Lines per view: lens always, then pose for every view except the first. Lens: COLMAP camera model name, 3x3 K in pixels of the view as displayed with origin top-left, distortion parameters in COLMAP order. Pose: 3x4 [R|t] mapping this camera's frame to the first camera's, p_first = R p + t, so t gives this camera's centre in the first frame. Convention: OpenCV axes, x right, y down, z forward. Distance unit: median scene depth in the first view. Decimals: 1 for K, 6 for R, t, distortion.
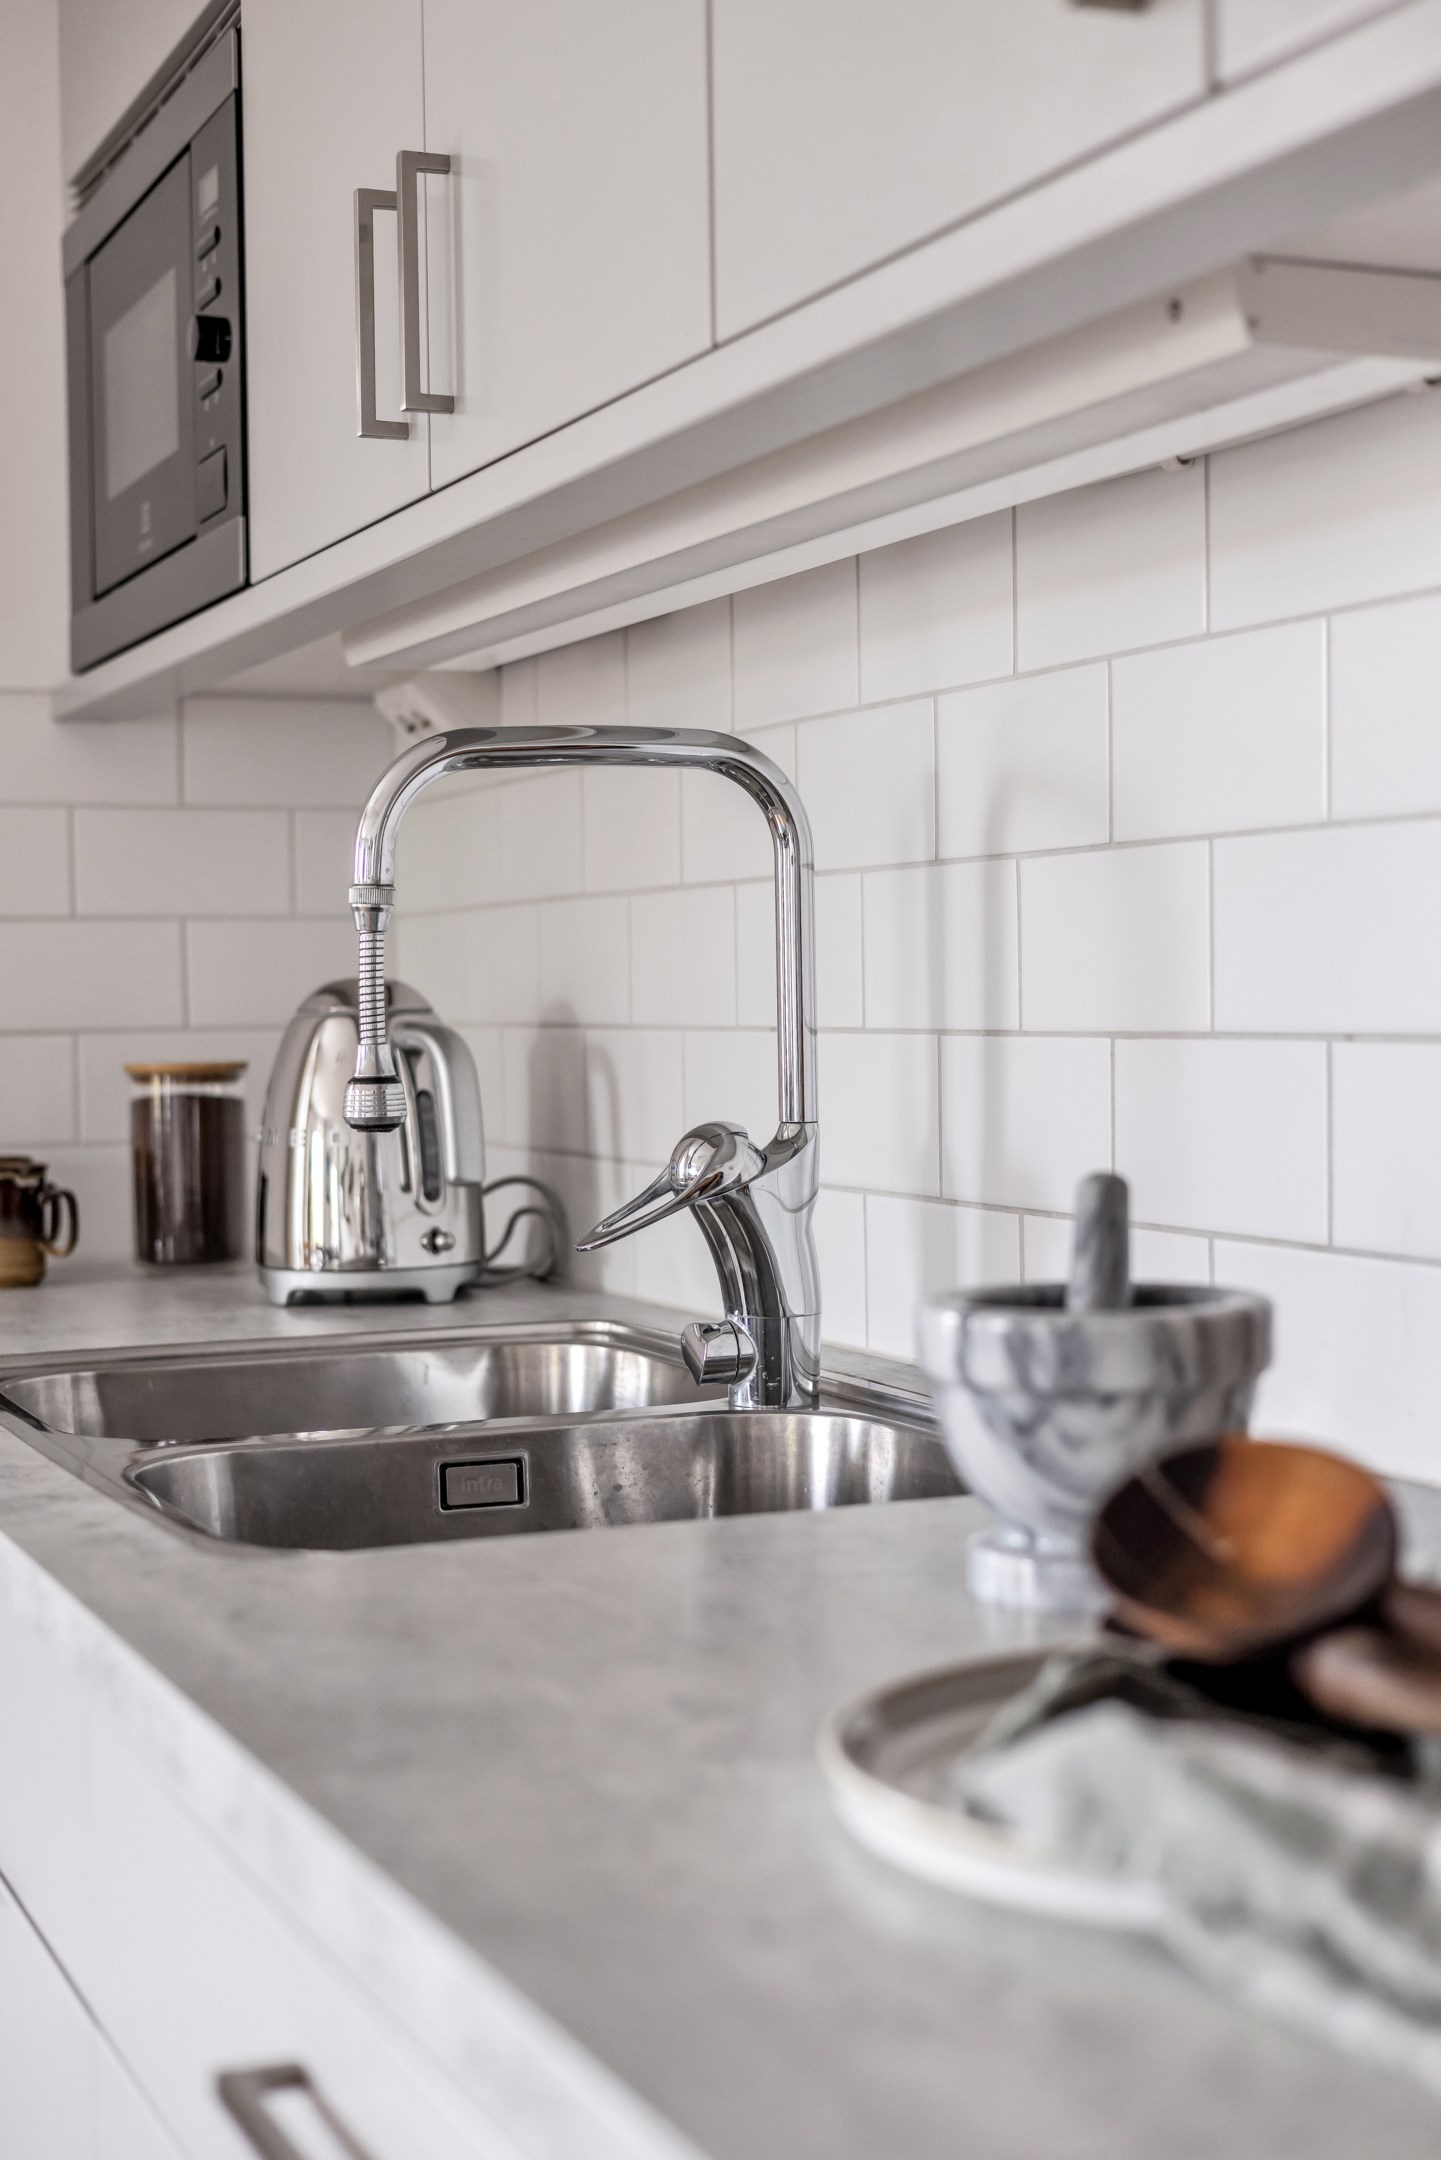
lens RADIAL K [[3003.3, 0, 729.3], [0, 3003.3, 1091.1], [0, 0, 1]] dist [0.010507, 0.035666]
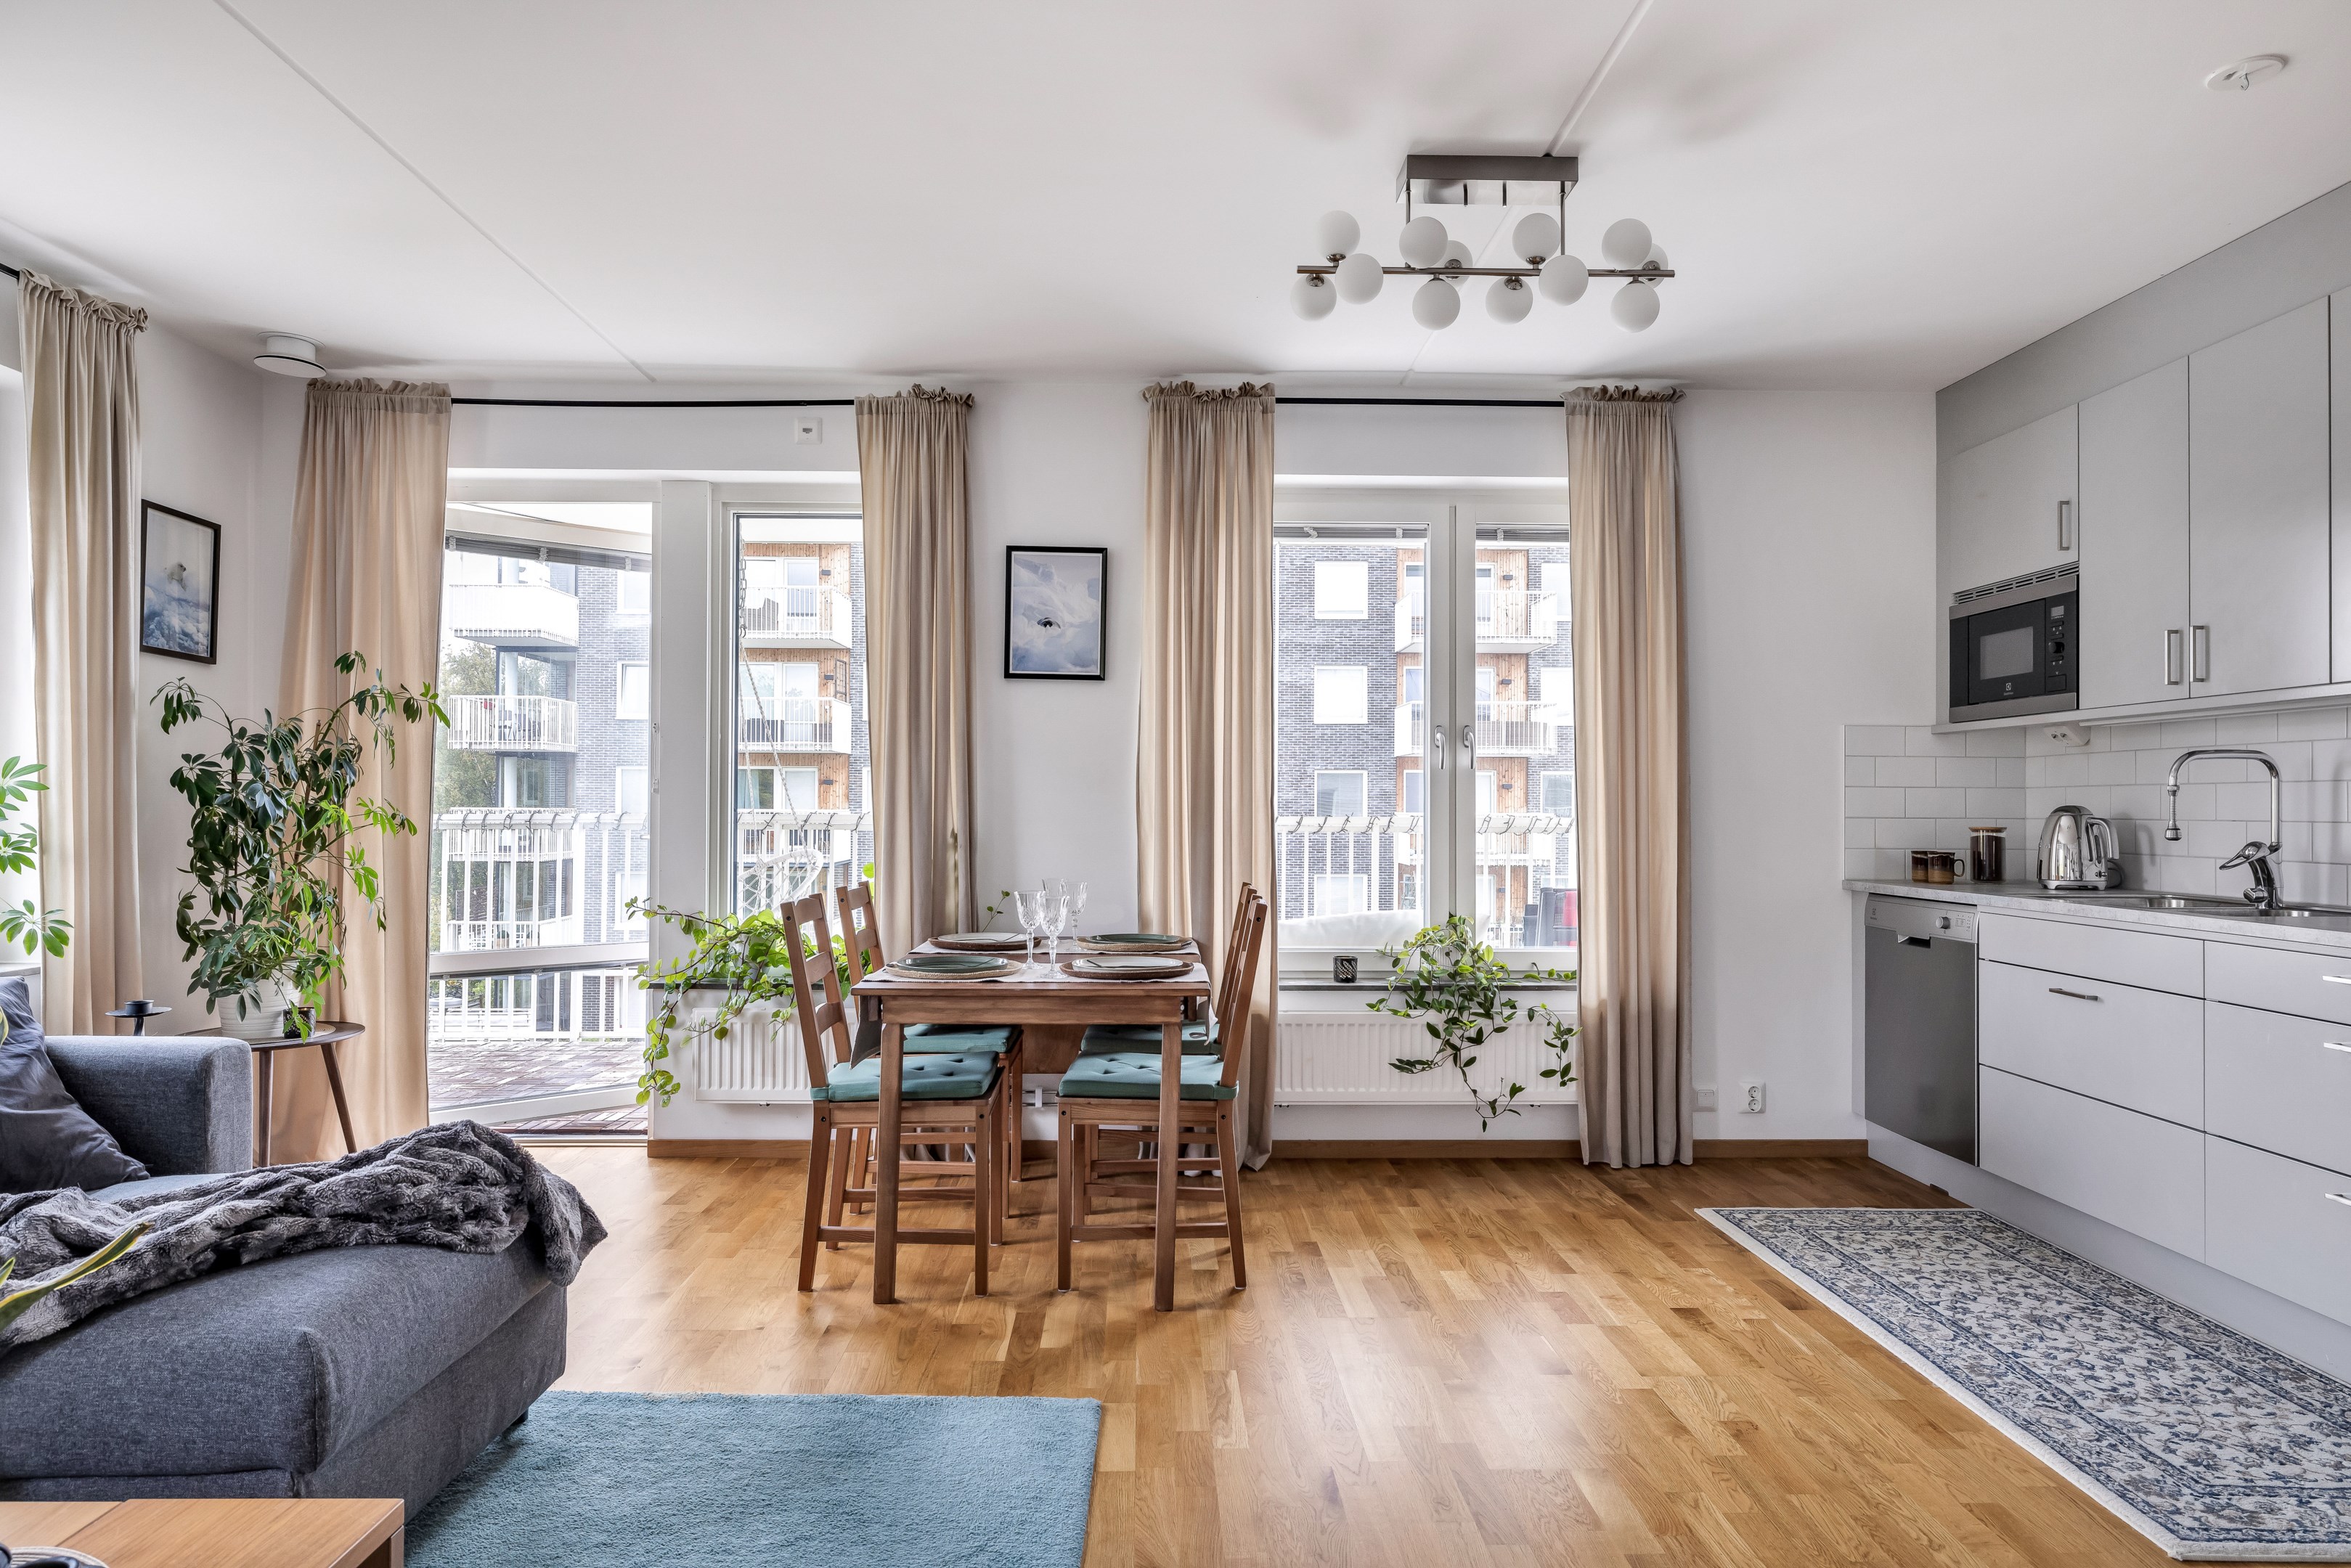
lens RADIAL K [[1380.8, 0, 1168.5], [0, 1380.8, 792.7], [0, 0, 1]] dist [-0.003630, 0.001576]
pose [[0.925251, 0.013046, -0.379132, -0.594957], [-0.028984, 0.998918, -0.036361, 0.048743], [0.378248, 0.044632, 0.924628, -1.201615]]
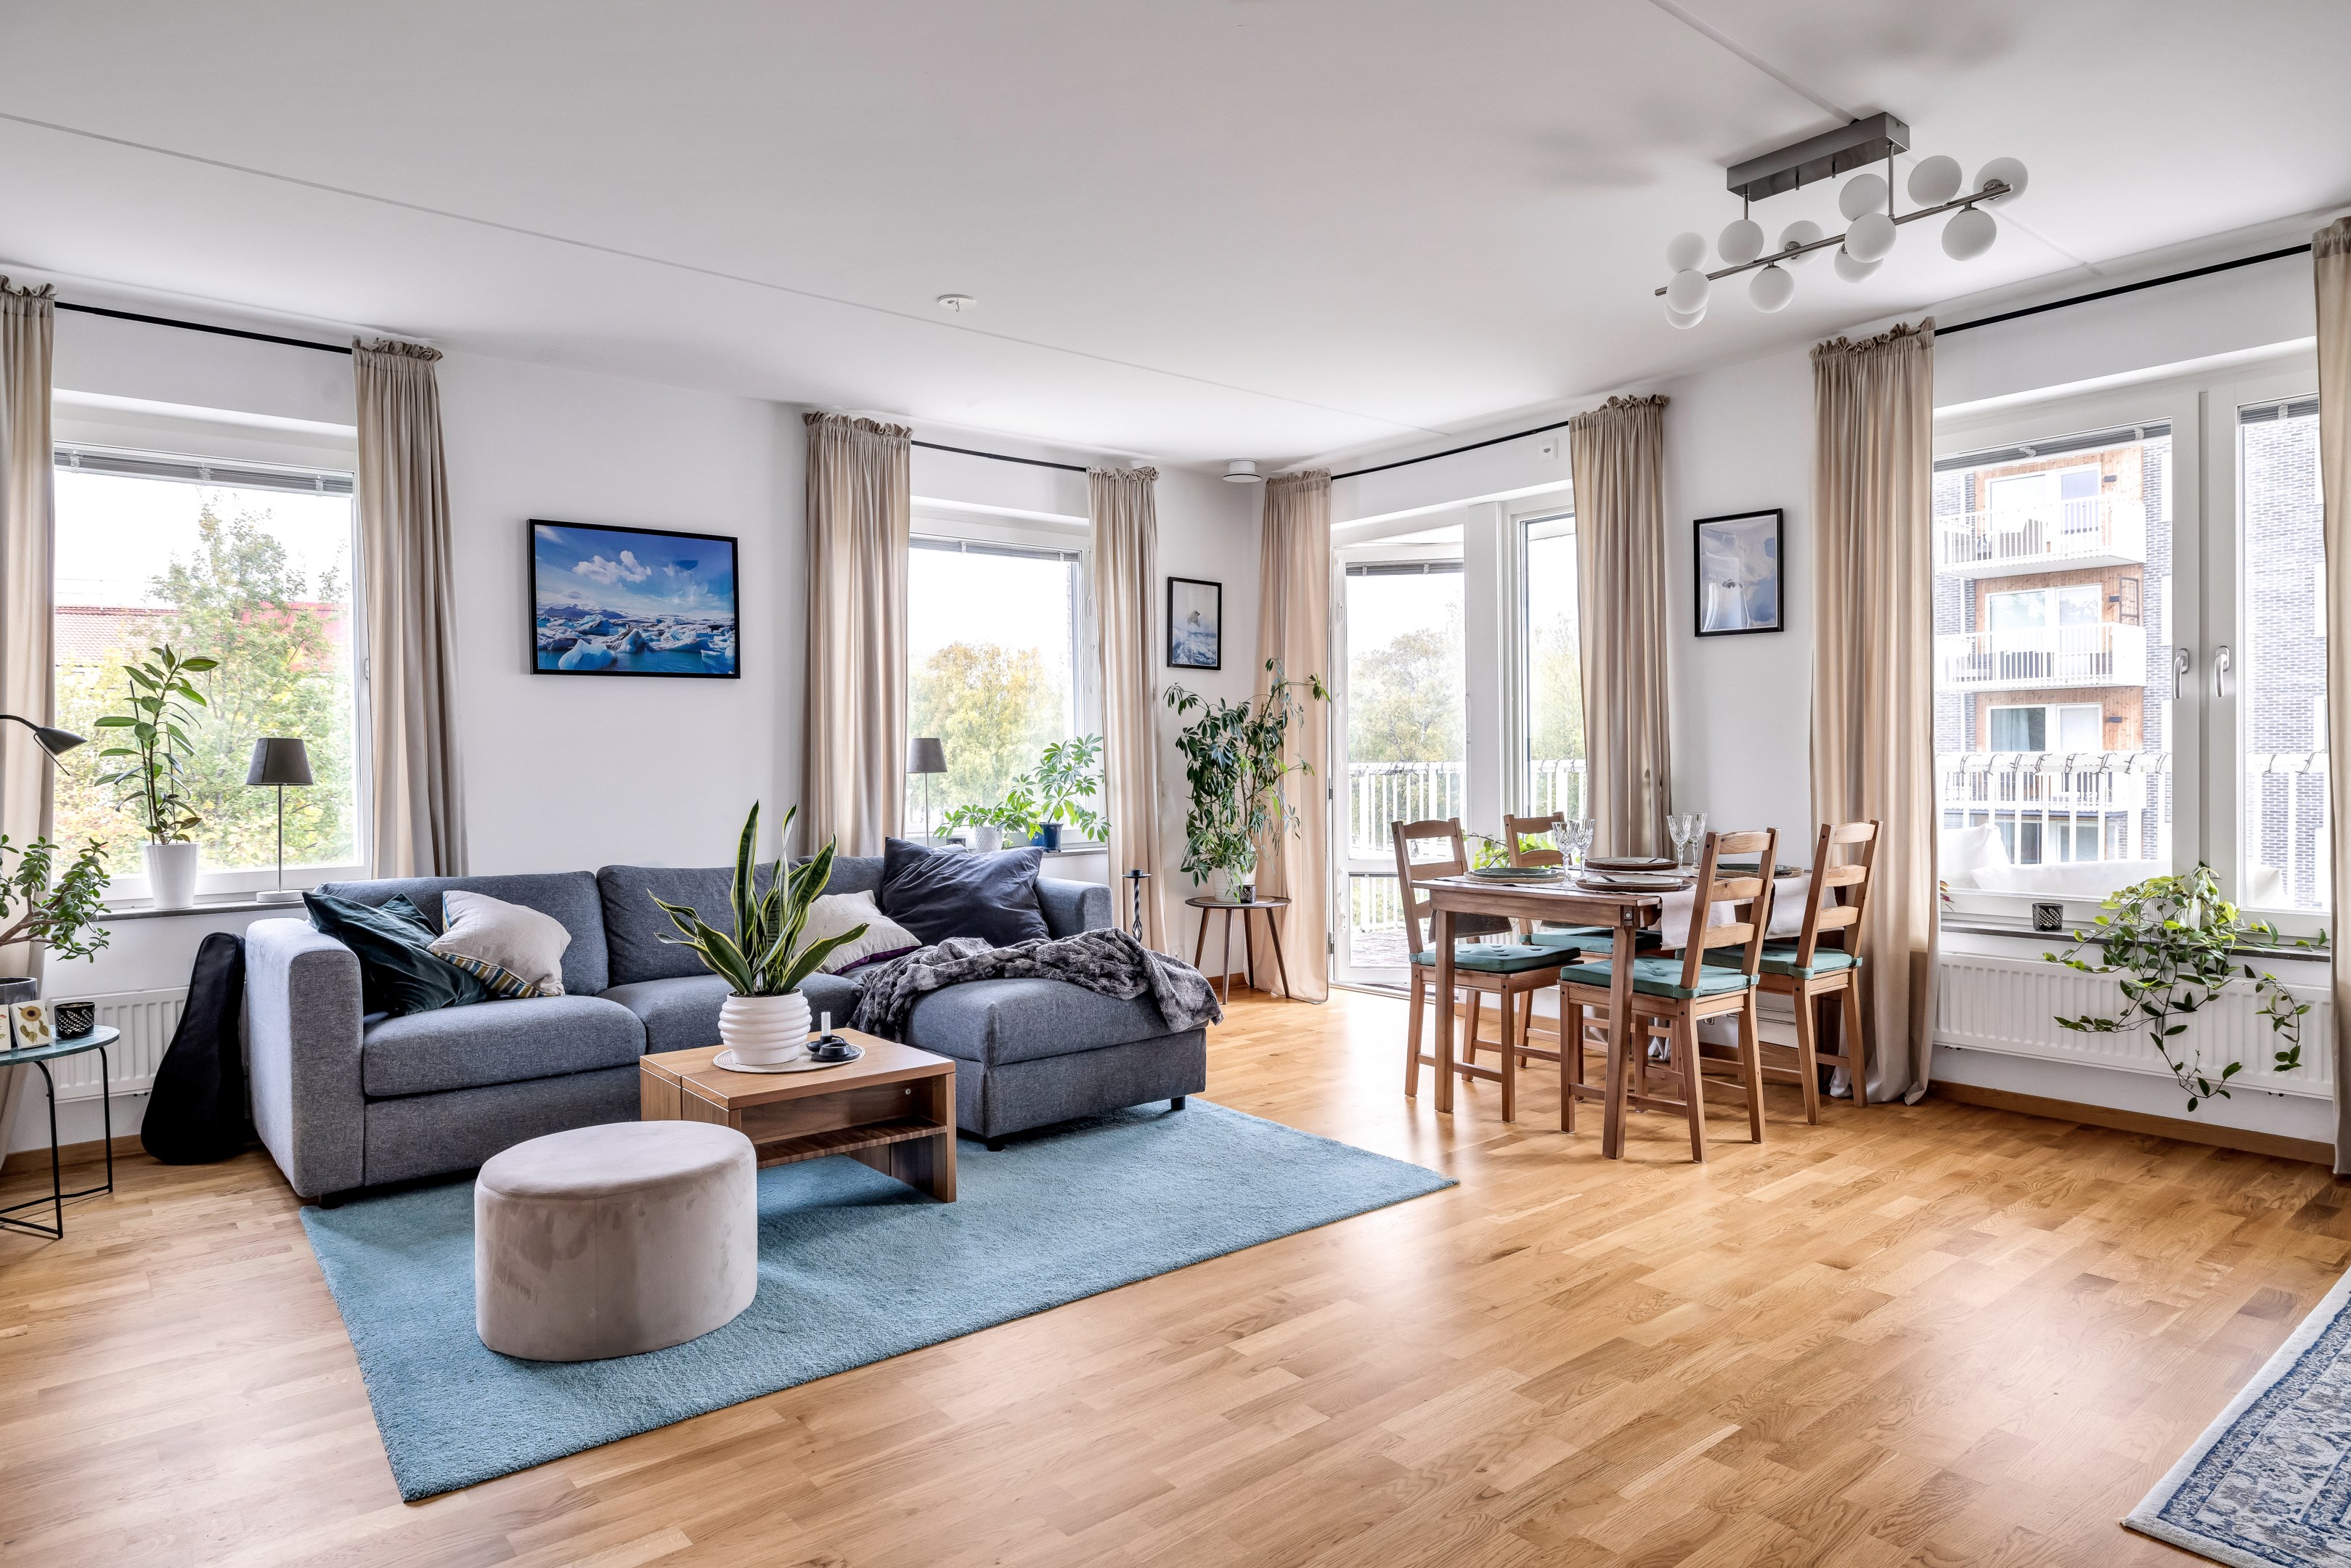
lens RADIAL K [[1372.0, 0, 1175.3], [0, 1372.0, 778.9], [0, 0, 1]] dist [-0.003987, 0.002960]
pose [[0.280835, 0.023741, -0.959462, 0.453755], [-0.023041, 0.999573, 0.017990, 0.027742], [0.959480, 0.017055, 0.281262, -0.870542]]
